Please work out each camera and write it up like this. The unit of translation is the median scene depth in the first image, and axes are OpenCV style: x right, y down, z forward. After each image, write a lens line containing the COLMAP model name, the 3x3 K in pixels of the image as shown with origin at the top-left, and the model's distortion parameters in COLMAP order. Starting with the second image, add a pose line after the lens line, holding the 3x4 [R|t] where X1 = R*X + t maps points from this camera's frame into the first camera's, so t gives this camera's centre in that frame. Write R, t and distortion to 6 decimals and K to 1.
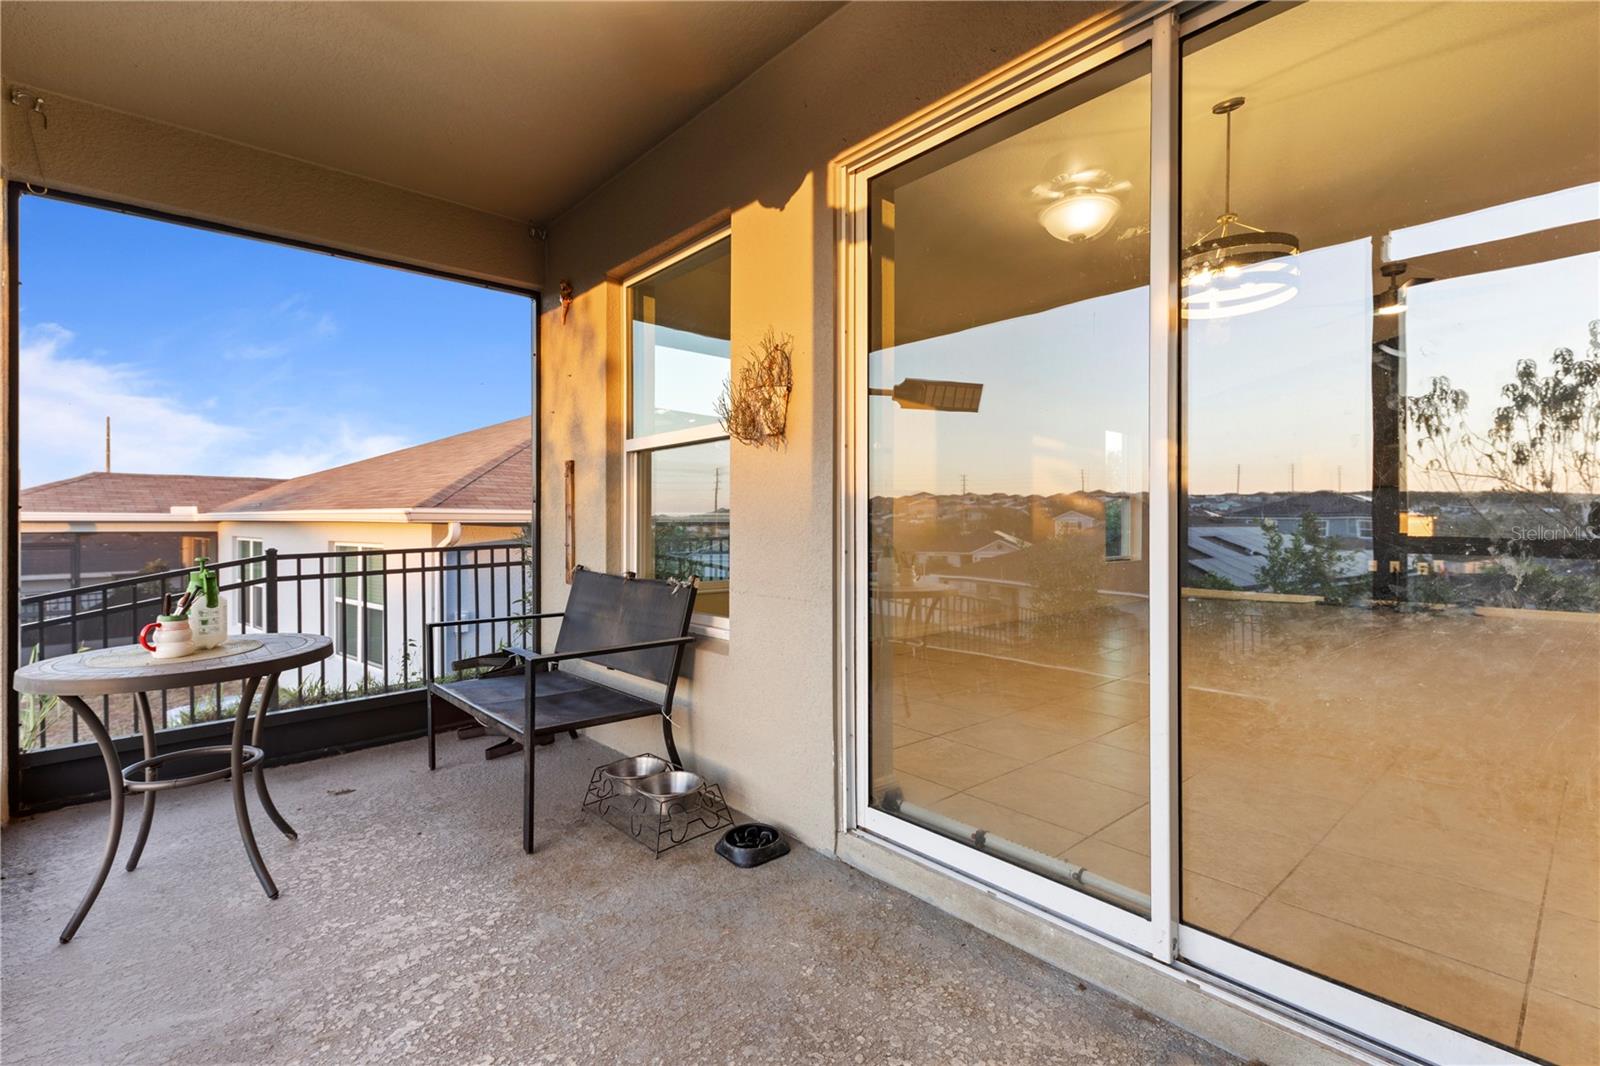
lens RADIAL K [[727.2, 0, 800.7], [0, 727.2, 527.6], [0, 0, 1]] dist [0.010753, -0.002047]
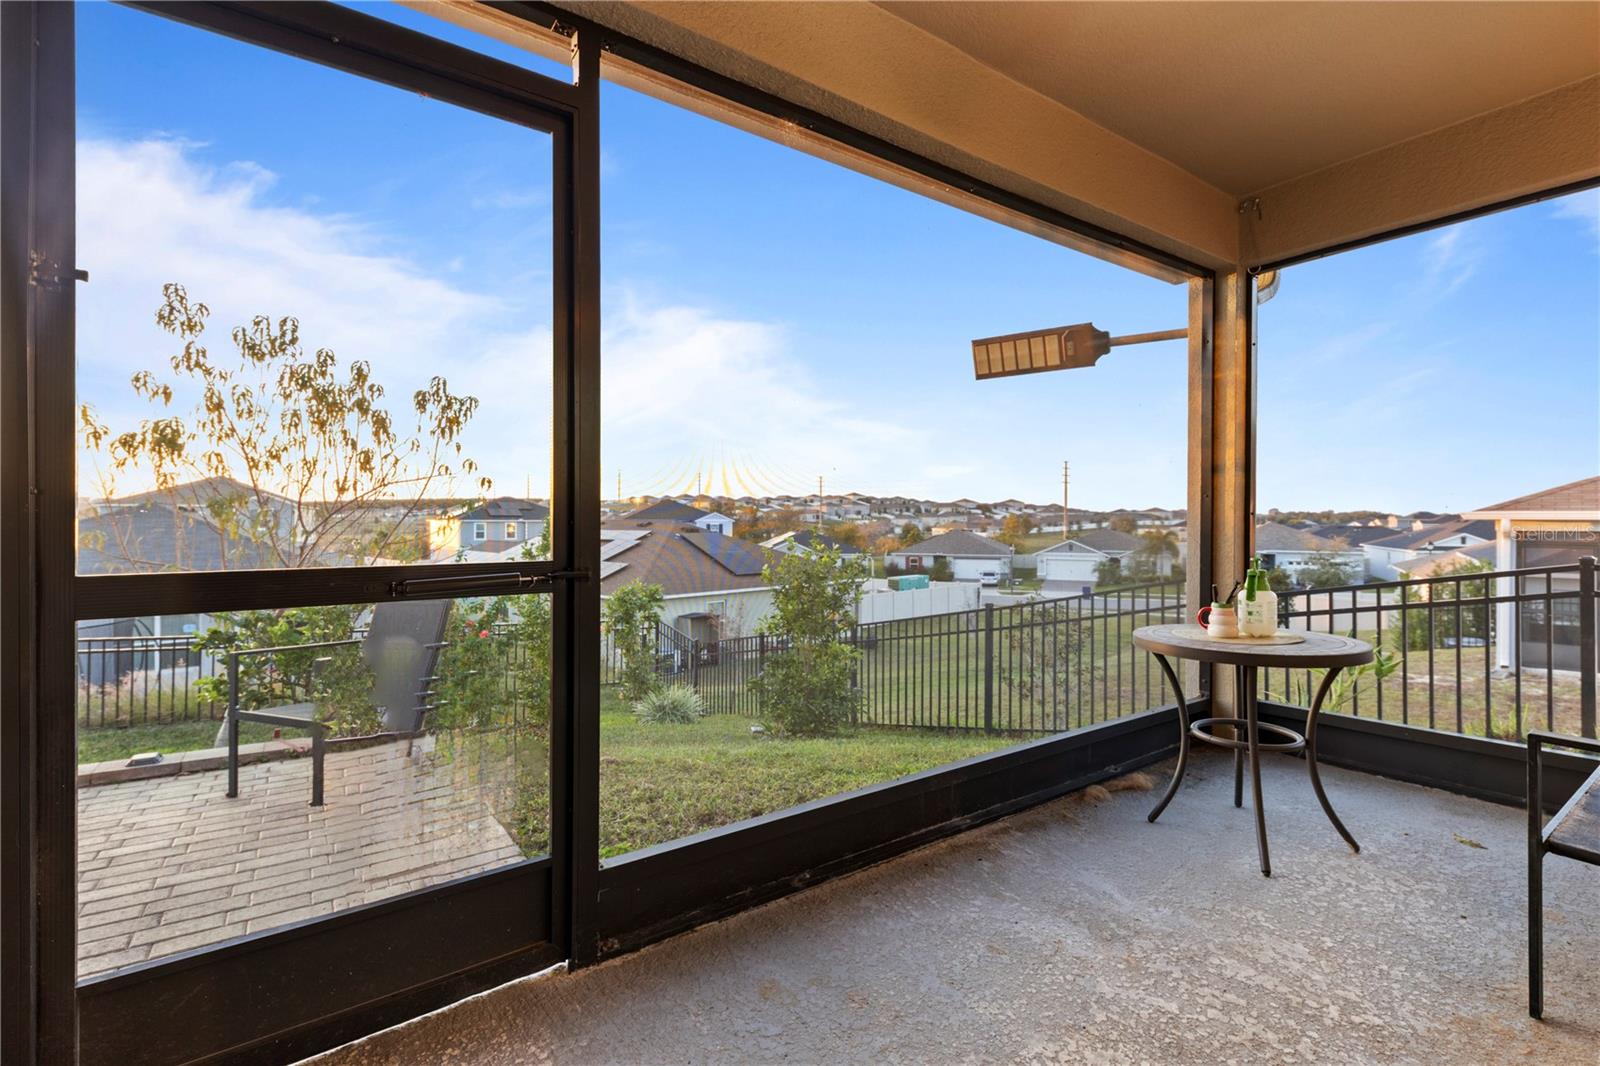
lens RADIAL K [[727.2, 0, 800.5], [0, 727.2, 524.7], [0, 0, 1]] dist [0.010753, -0.002047]
pose [[-0.112038, 0.009740, -0.993656, 0.415371], [-0.010392, 0.999886, 0.010973, -0.016161], [0.993650, 0.011555, -0.111924, 0.419284]]
